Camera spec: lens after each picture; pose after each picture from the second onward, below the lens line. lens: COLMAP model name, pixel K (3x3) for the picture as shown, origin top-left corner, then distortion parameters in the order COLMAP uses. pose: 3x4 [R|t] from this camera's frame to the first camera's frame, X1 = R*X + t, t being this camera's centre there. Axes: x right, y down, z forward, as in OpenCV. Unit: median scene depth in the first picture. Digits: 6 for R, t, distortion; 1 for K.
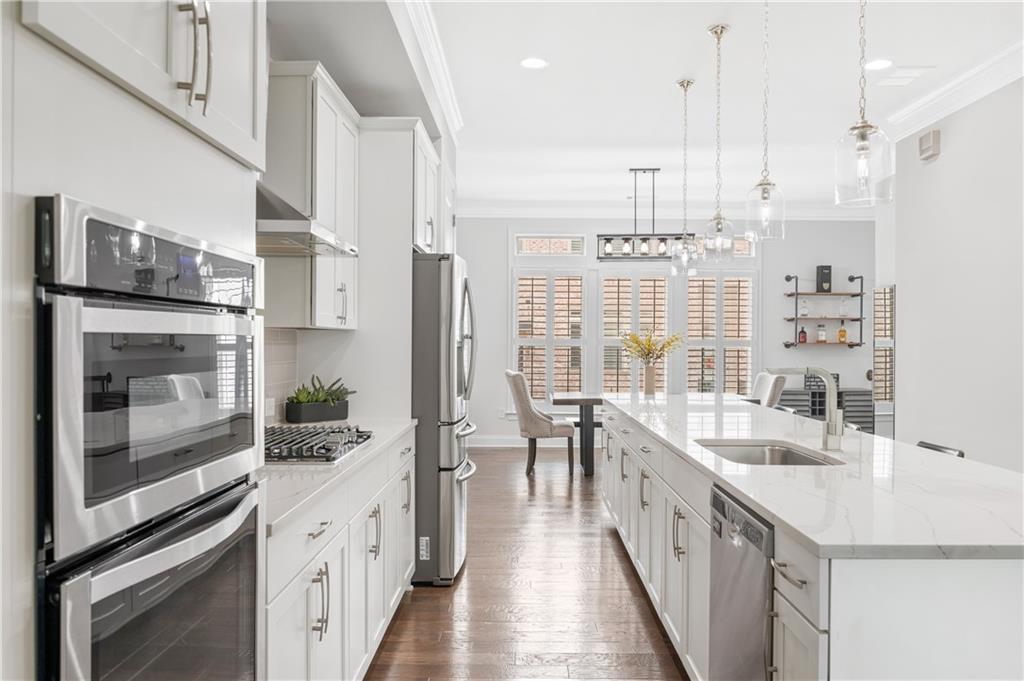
lens RADIAL K [[783.7, 0, 507.9], [0, 783.7, 350.8], [0, 0, 1]] dist [0.006960, -0.000993]
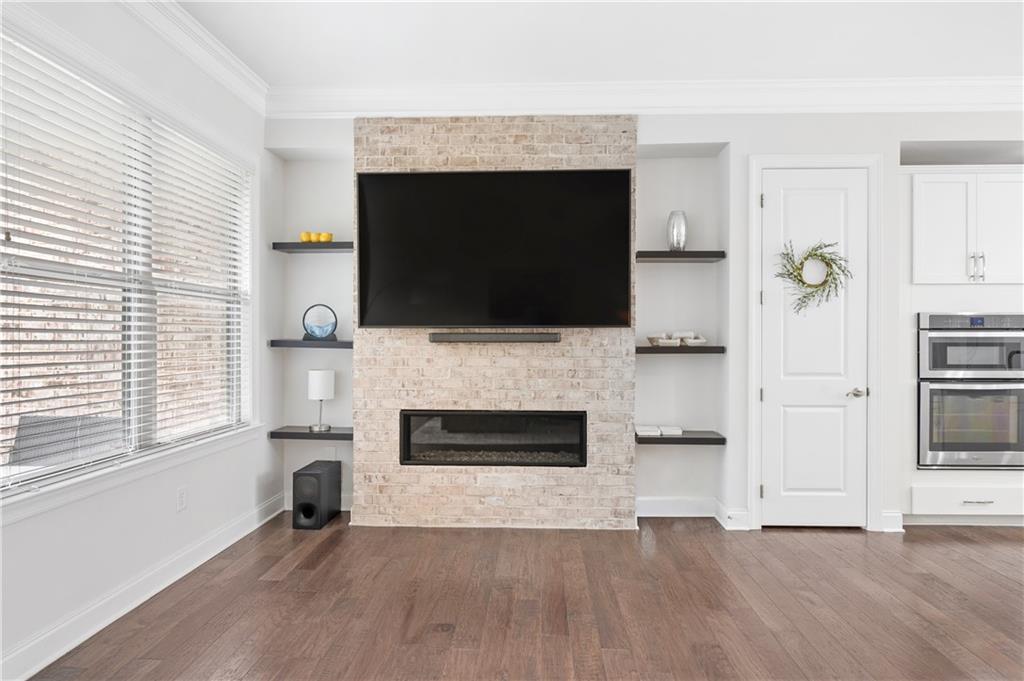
lens RADIAL K [[514.9, 0, 513.8], [0, 514.9, 335.6], [0, 0, 1]] dist [0.003010, 0.000218]
pose [[0.004560, -0.008557, -0.999953, 0.362212], [-0.014553, 0.999857, -0.008623, 0.005466], [0.999884, 0.014592, 0.004434, -0.229605]]
